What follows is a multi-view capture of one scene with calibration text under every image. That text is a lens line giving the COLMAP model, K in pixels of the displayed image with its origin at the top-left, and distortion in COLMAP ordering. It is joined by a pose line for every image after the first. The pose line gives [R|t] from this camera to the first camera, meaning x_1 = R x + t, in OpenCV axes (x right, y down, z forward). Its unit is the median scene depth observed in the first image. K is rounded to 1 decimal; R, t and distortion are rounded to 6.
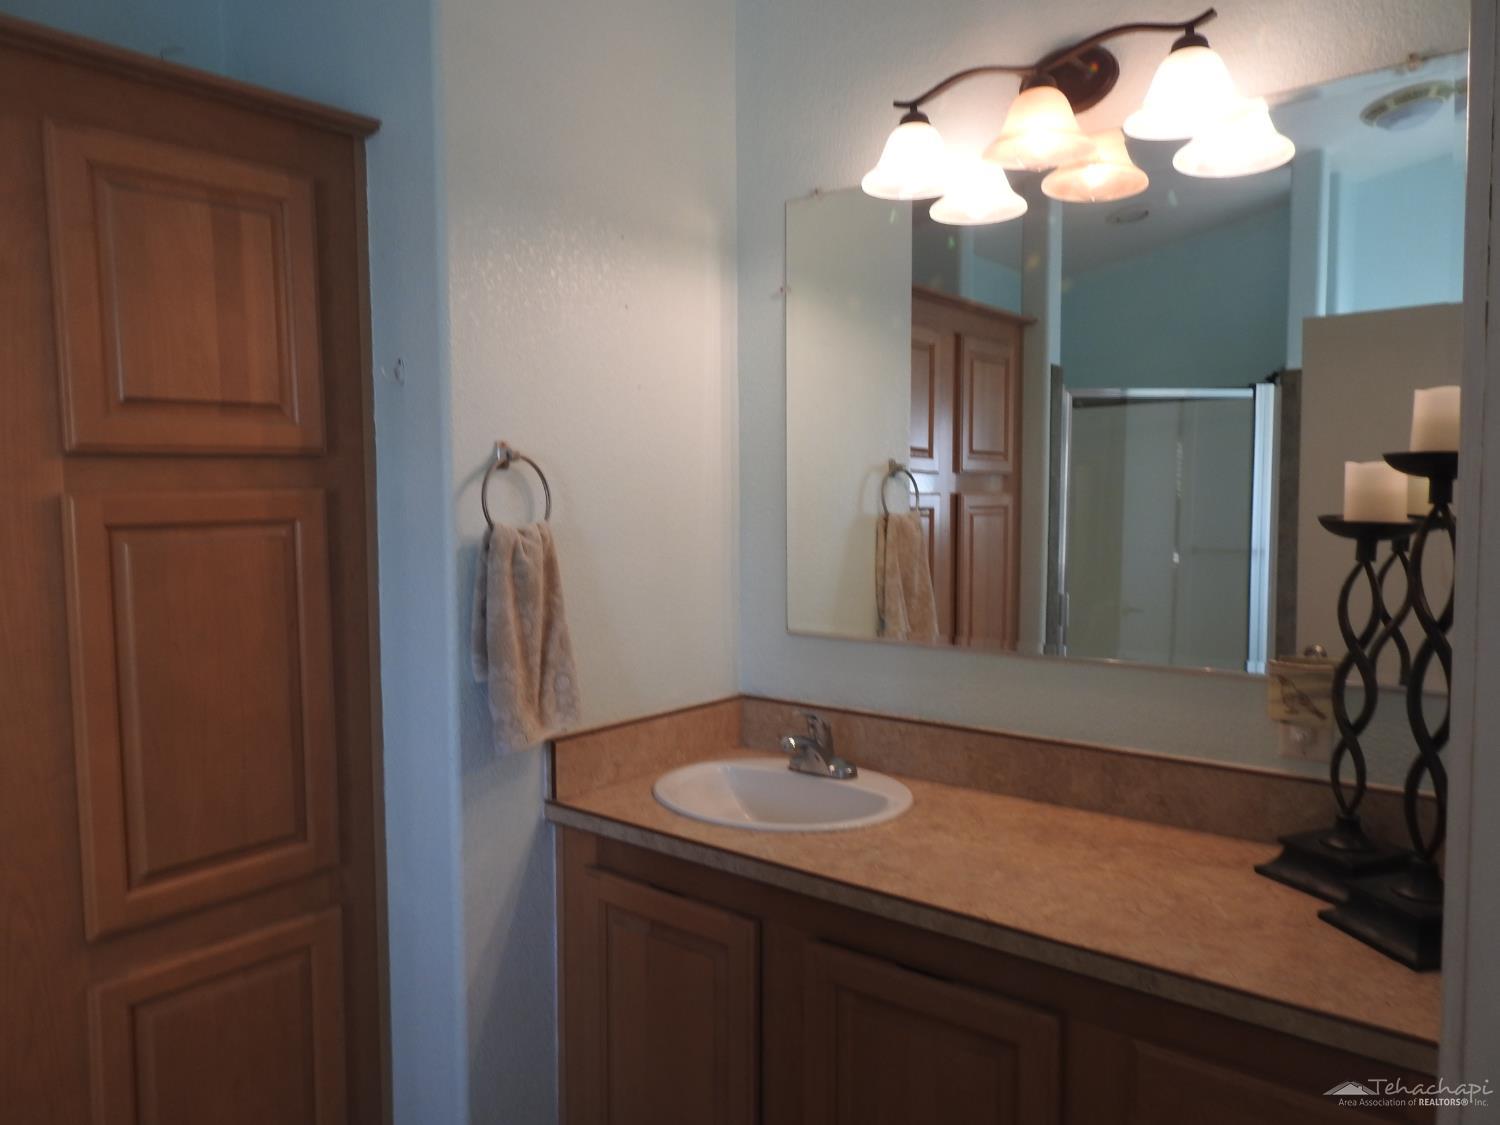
lens RADIAL K [[1063.3, 0, 759.6], [0, 1063.3, 567.1], [0, 0, 1]] dist [-0.008522, 0.008339]
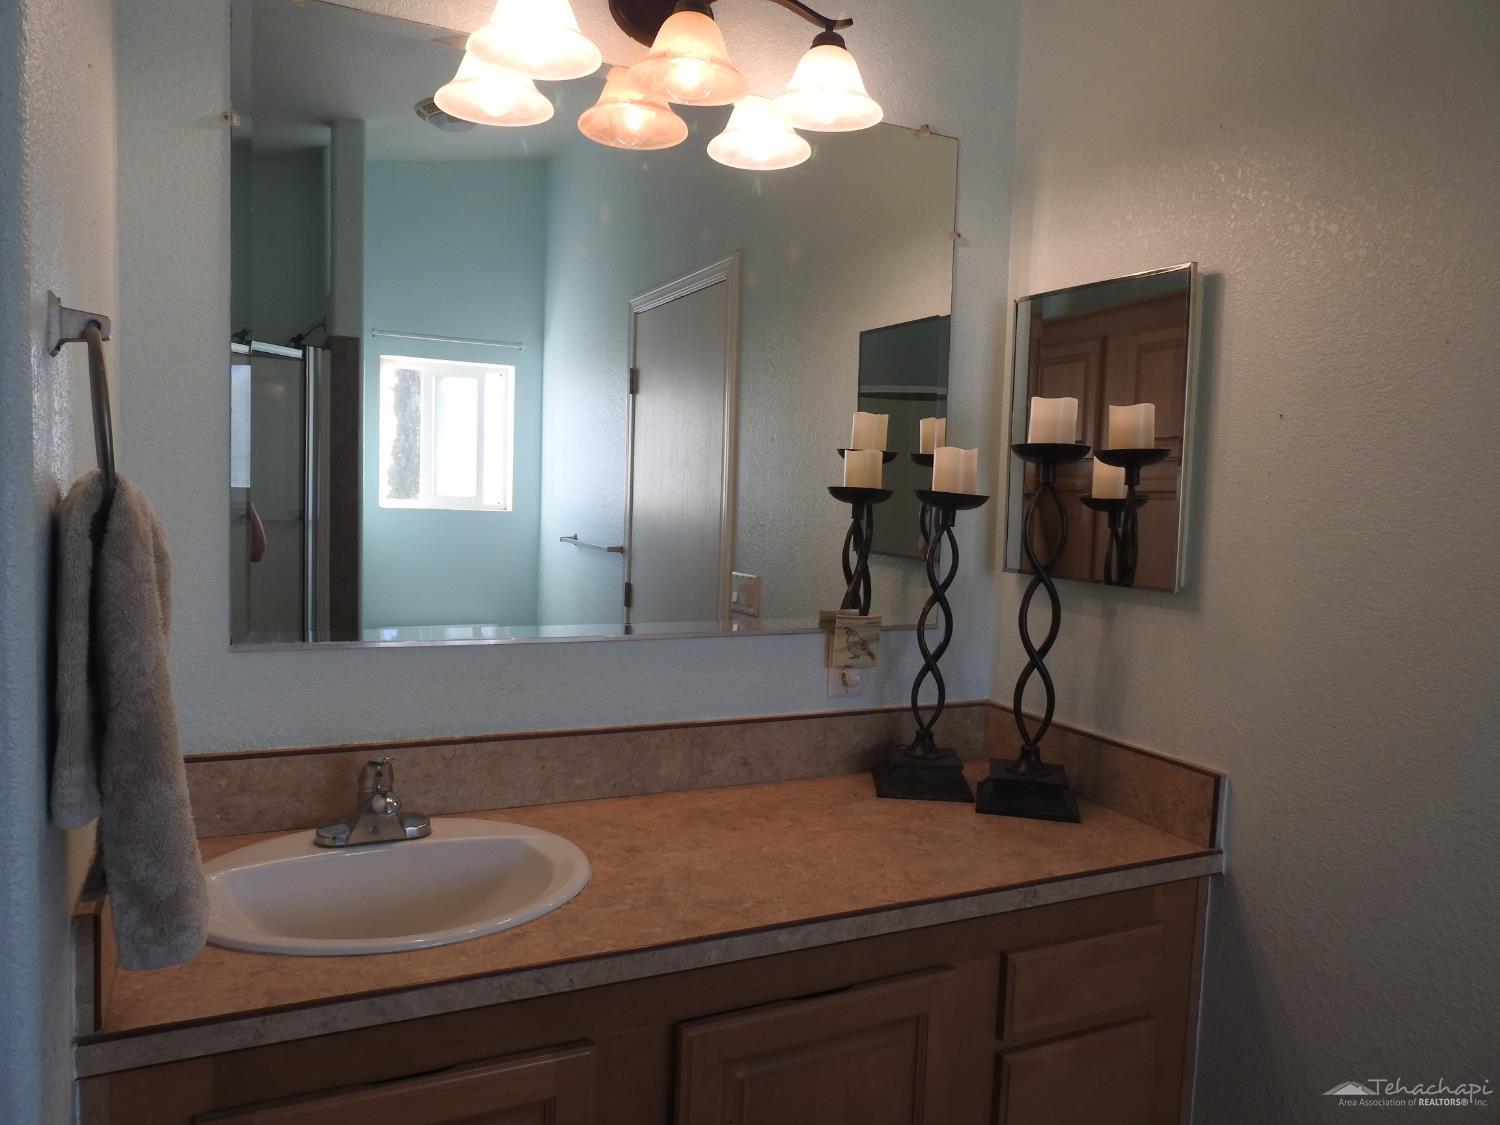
lens RADIAL K [[1063.3, 0, 755.7], [0, 1063.3, 566.2], [0, 0, 1]] dist [-0.008522, 0.008339]
pose [[0.402376, -0.040102, 0.914596, -0.563526], [0.015929, 0.999196, 0.036803, -0.007884], [-0.915336, -0.000240, 0.402691, 0.585400]]
